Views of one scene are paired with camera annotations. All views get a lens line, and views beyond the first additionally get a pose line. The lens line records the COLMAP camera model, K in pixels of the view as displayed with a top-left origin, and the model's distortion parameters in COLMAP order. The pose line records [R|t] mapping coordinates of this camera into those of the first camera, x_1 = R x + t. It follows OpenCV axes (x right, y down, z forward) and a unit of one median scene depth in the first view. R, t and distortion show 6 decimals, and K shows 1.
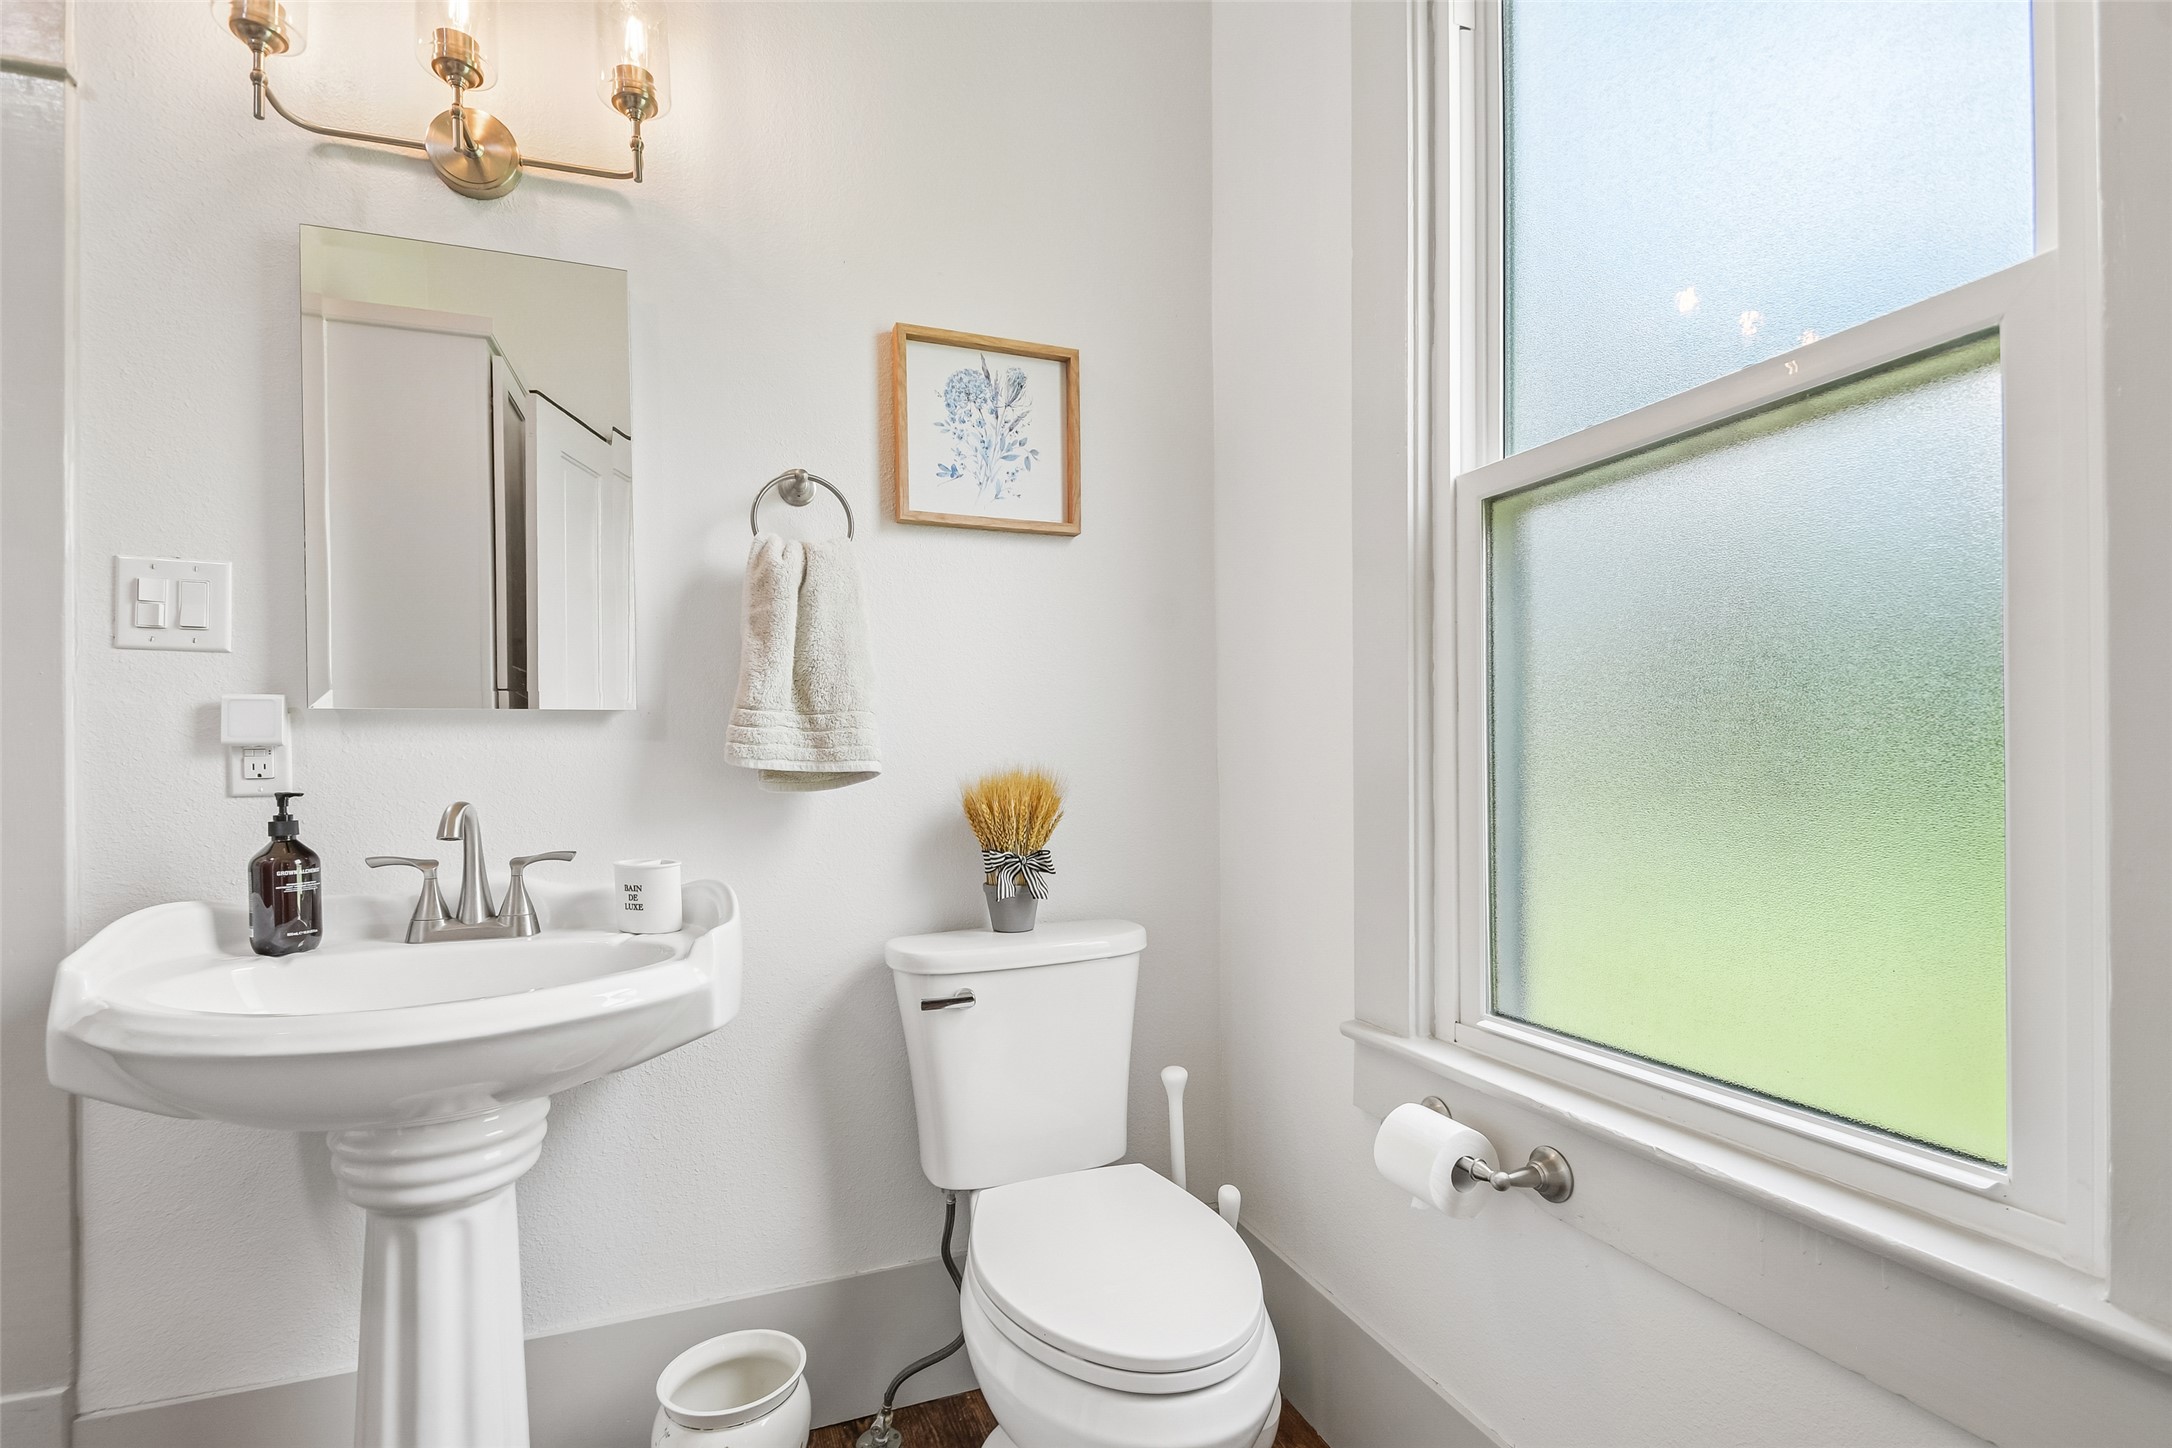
lens RADIAL K [[946.4, 0, 1042.2], [0, 946.4, 754.4], [0, 0, 1]] dist [0.006919, -0.007230]
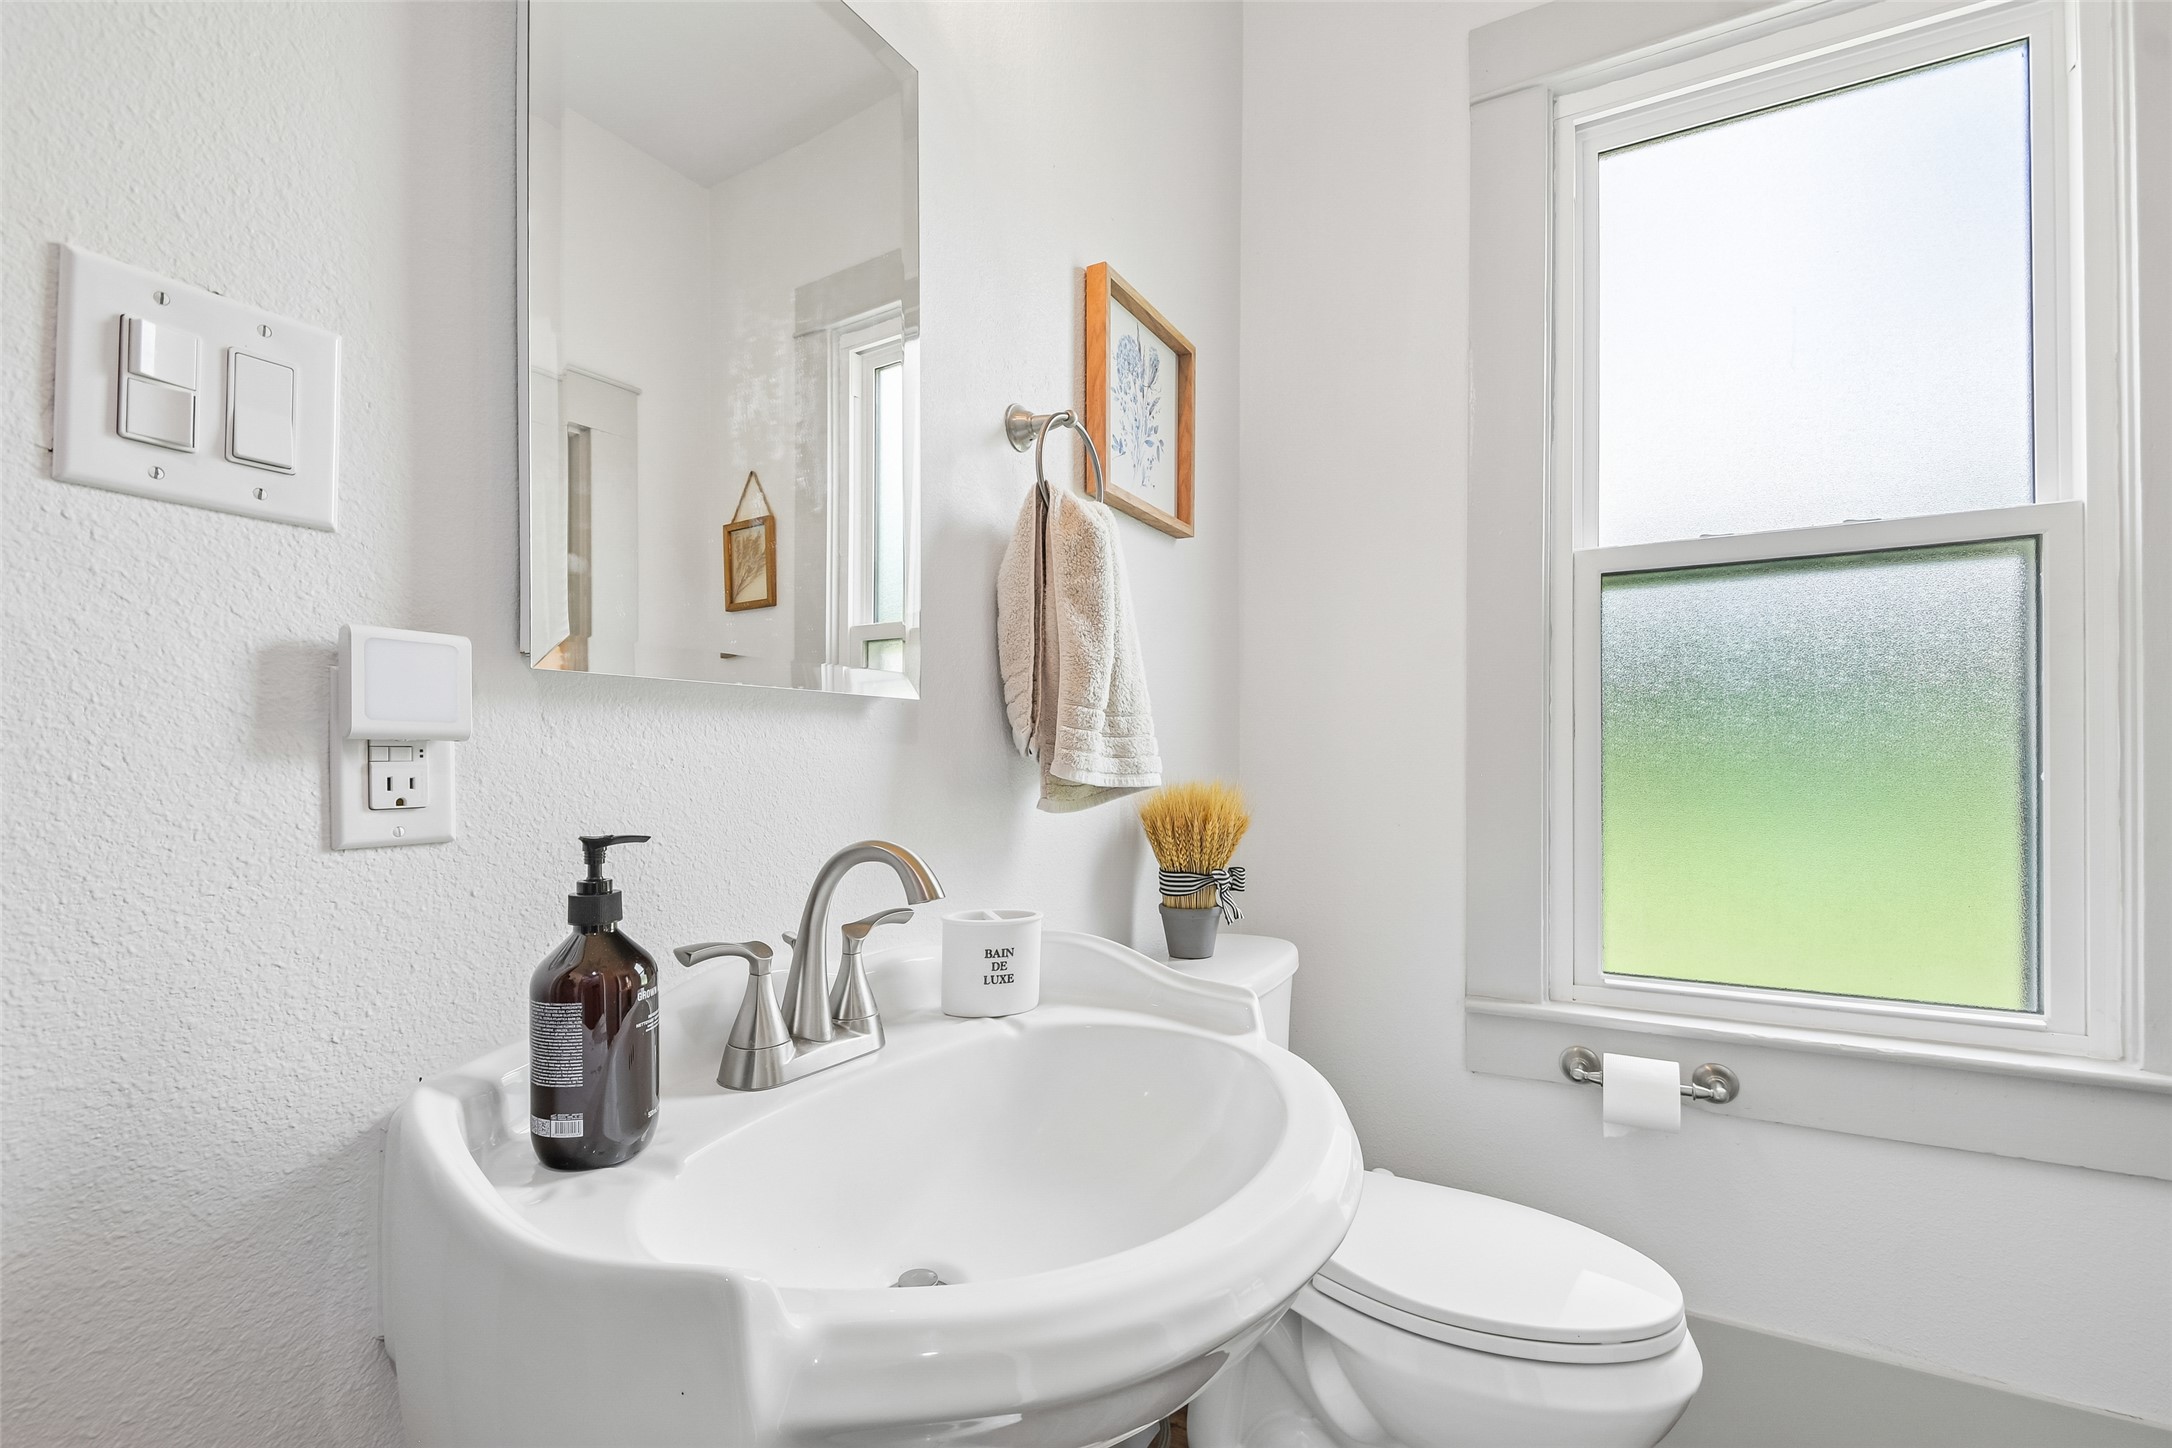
lens RADIAL K [[946.4, 0, 1082.3], [0, 946.4, 744.6], [0, 0, 1]] dist [0.006919, -0.007230]
pose [[0.782695, 0.022430, 0.622001, -0.860322], [-0.013833, 0.999730, -0.018644, -0.002244], [-0.622251, 0.005988, 0.782795, 0.422330]]
